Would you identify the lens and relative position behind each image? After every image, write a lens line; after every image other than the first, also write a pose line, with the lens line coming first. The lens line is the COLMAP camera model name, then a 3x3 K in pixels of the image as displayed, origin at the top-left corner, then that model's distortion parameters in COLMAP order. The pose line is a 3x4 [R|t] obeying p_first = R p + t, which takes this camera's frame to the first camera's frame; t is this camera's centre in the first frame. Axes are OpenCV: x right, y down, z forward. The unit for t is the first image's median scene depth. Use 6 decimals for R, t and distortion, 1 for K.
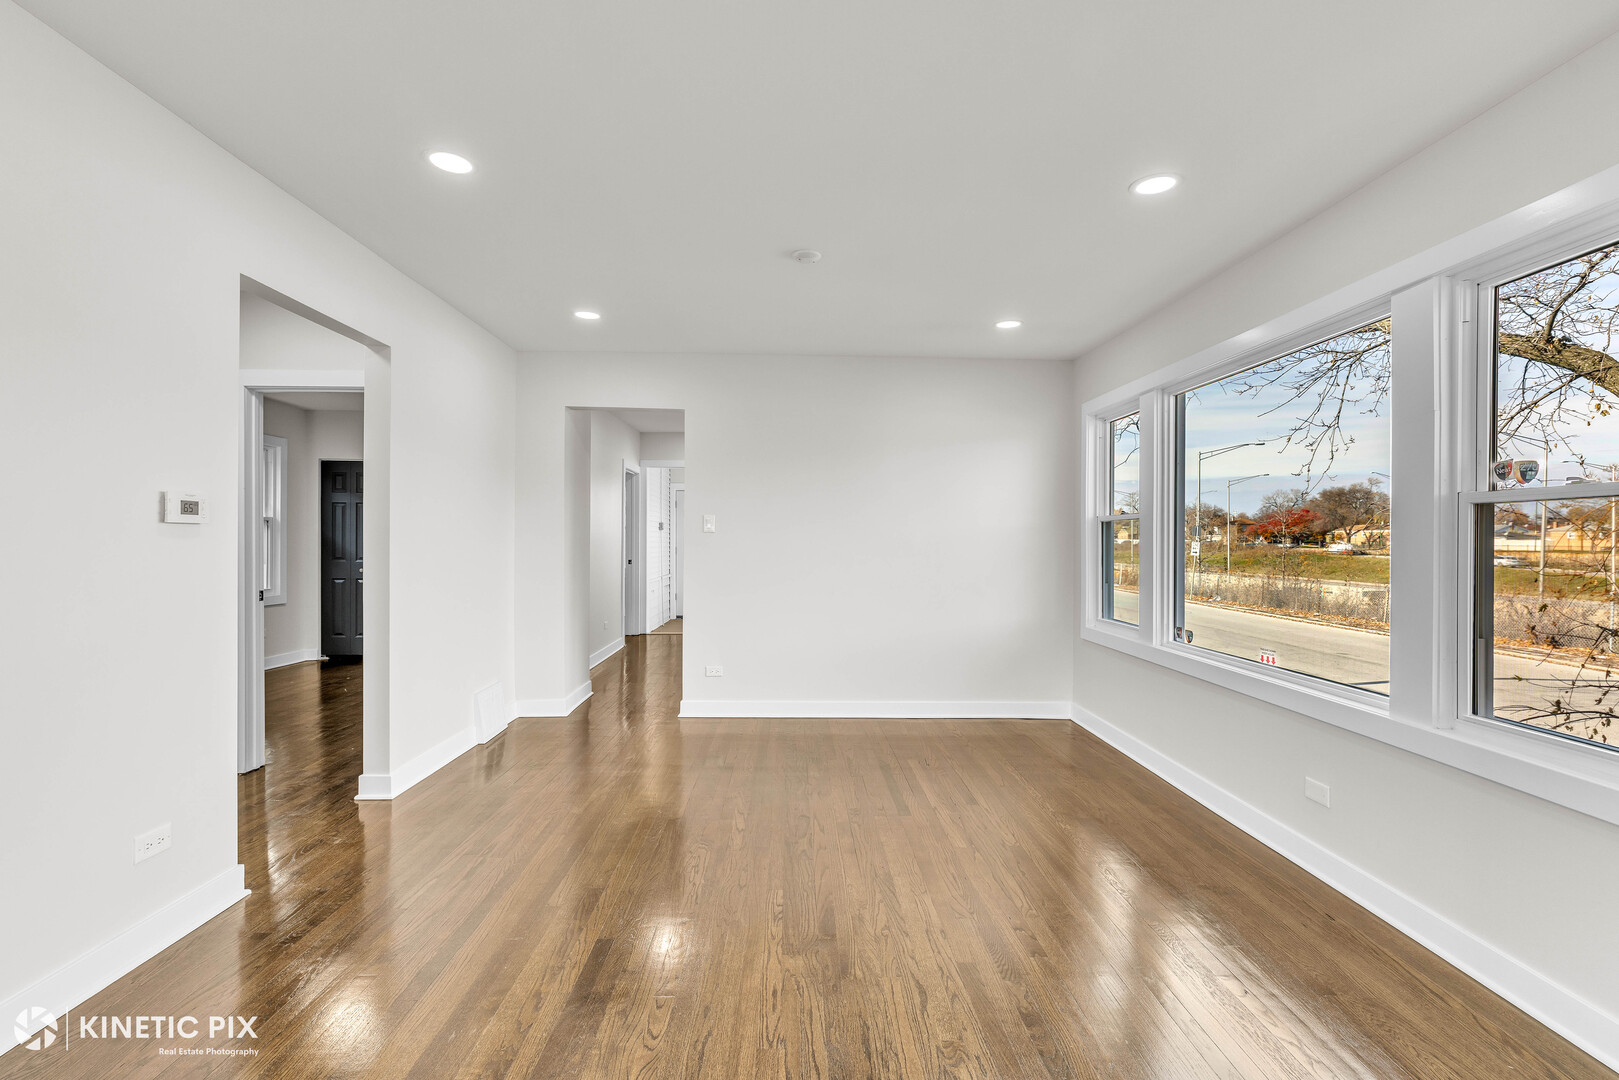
lens RADIAL K [[697.9, 0, 810.5], [0, 697.9, 551.2], [0, 0, 1]] dist [-0.000463, 0.003153]
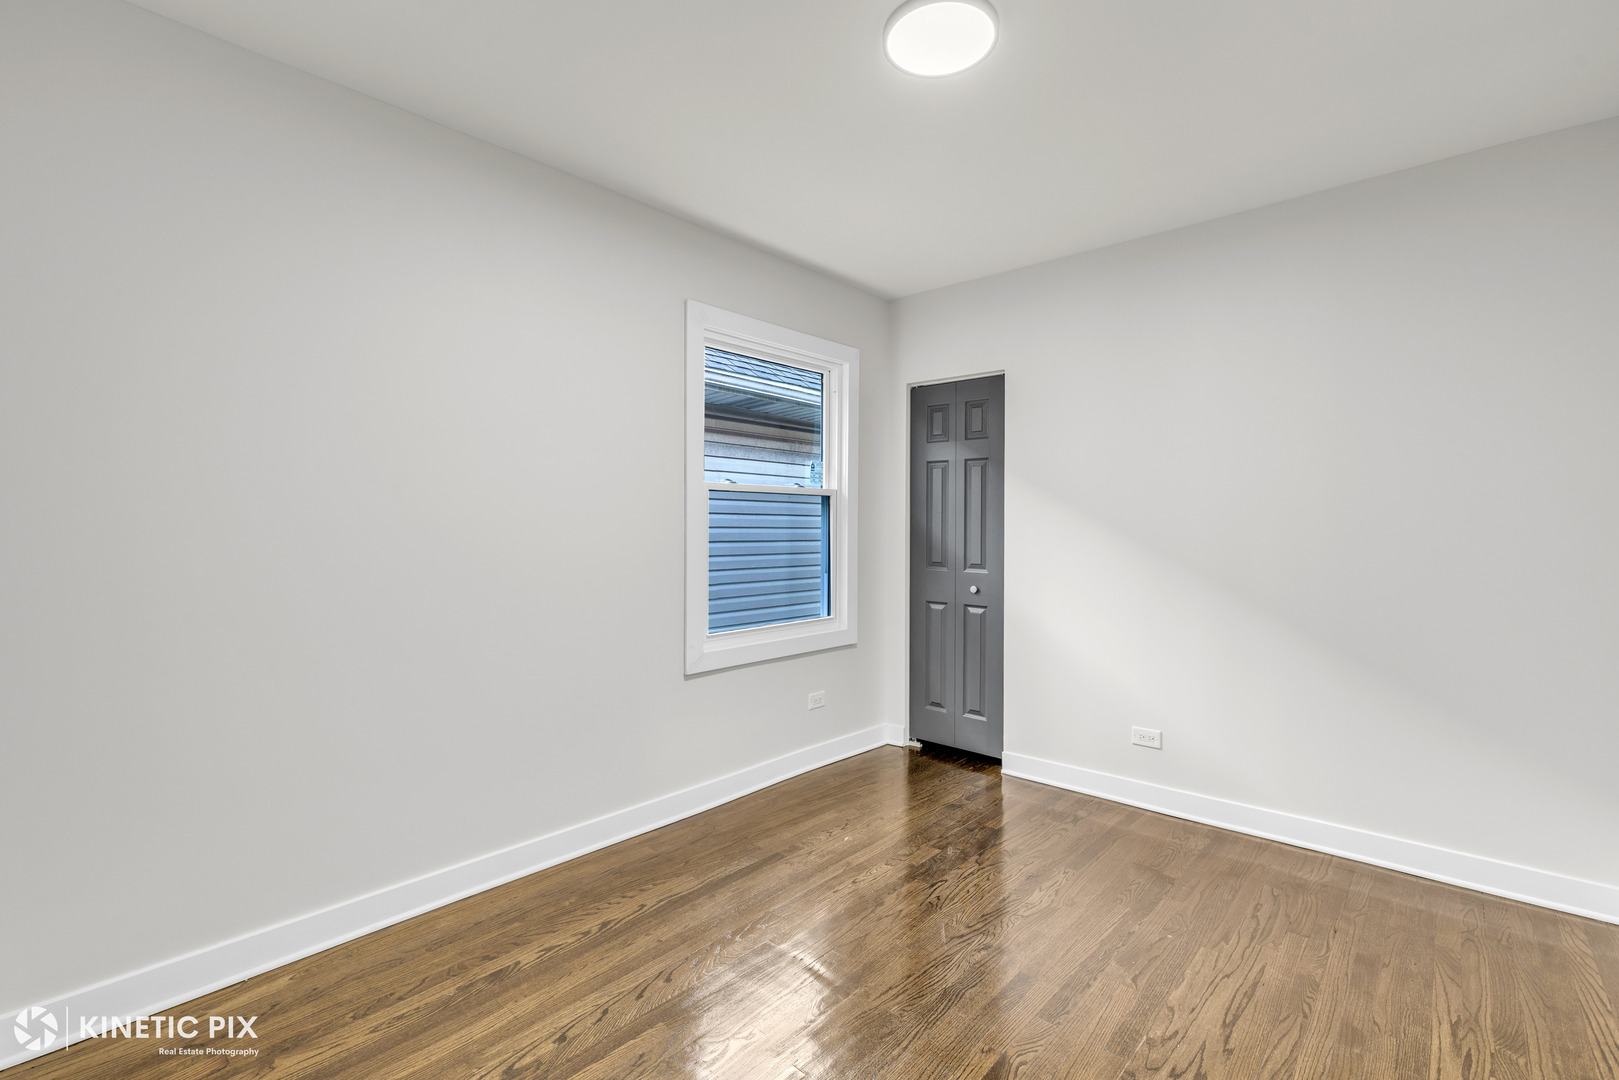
lens RADIAL K [[697.9, 0, 819.9], [0, 697.9, 510.4], [0, 0, 1]] dist [-0.000463, 0.003153]
pose [[0.723676, -0.012726, -0.690023, -0.370365], [-0.009679, 0.999544, -0.028585, -0.015319], [0.690072, 0.027365, 0.723223, 0.549787]]
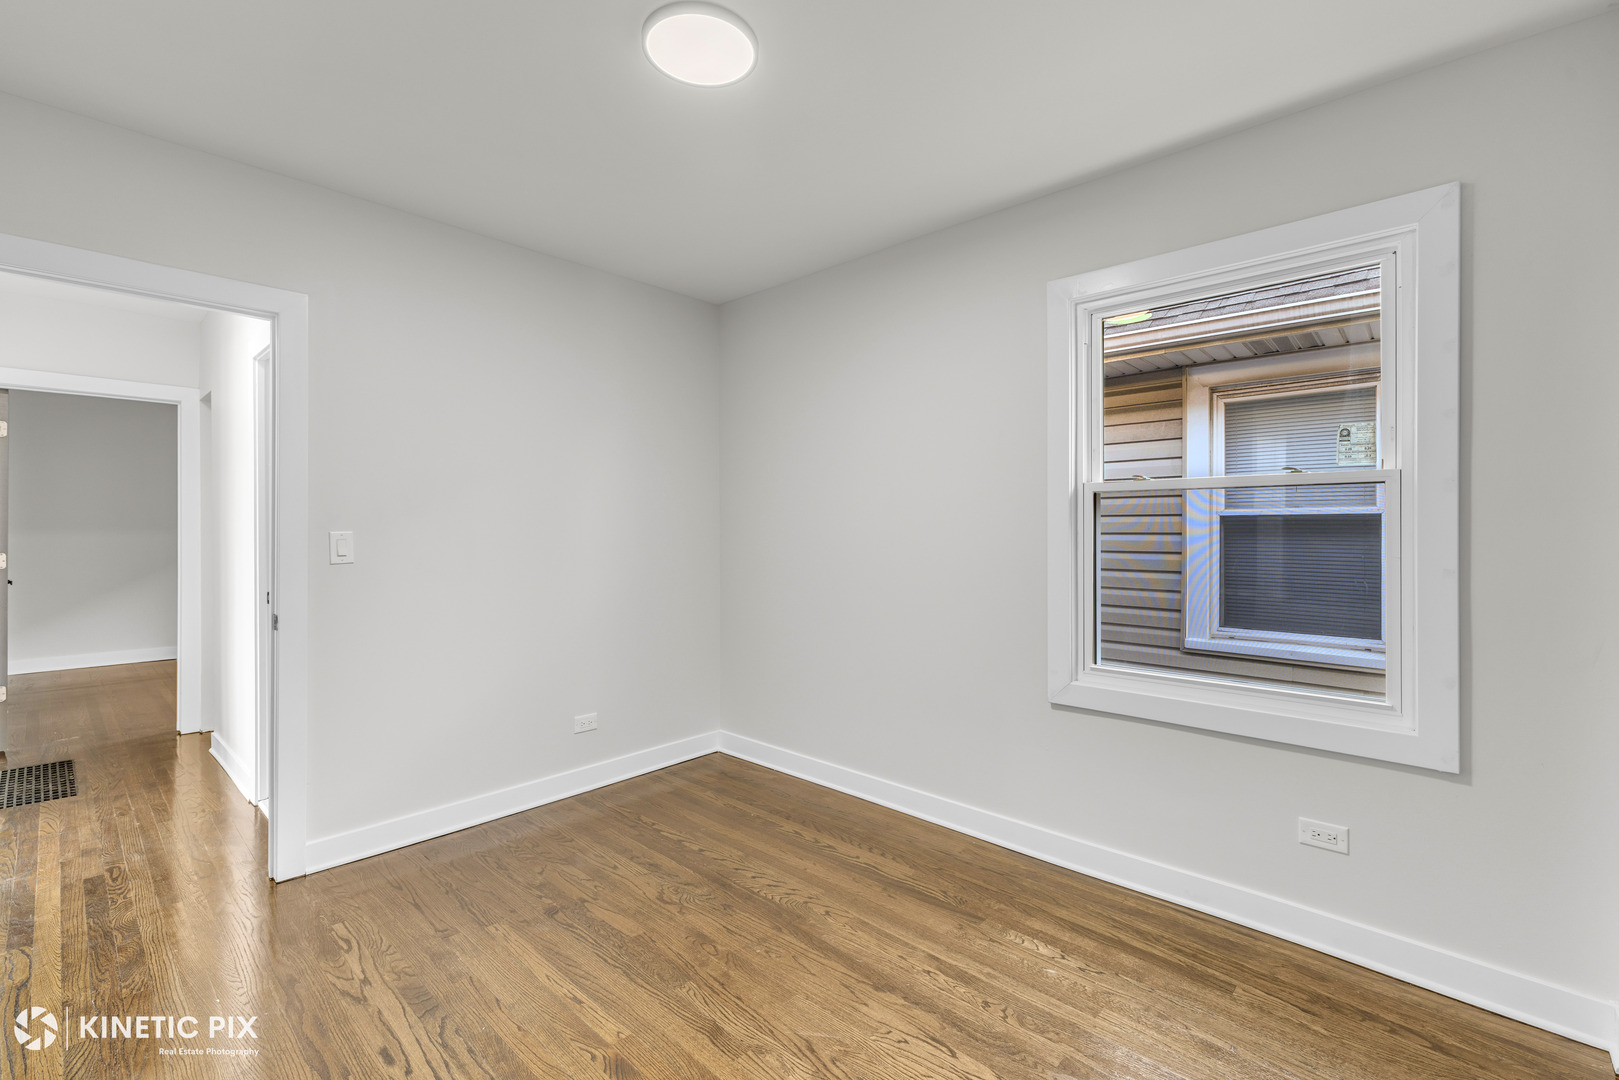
lens RADIAL K [[697.9, 0, 807.5], [0, 697.9, 533.2], [0, 0, 1]] dist [-0.000463, 0.003153]
pose [[-0.698198, 0.010340, -0.715830, -0.364632], [0.003545, 0.999933, 0.010986, -0.024148], [0.715896, 0.005133, -0.698188, 1.163881]]
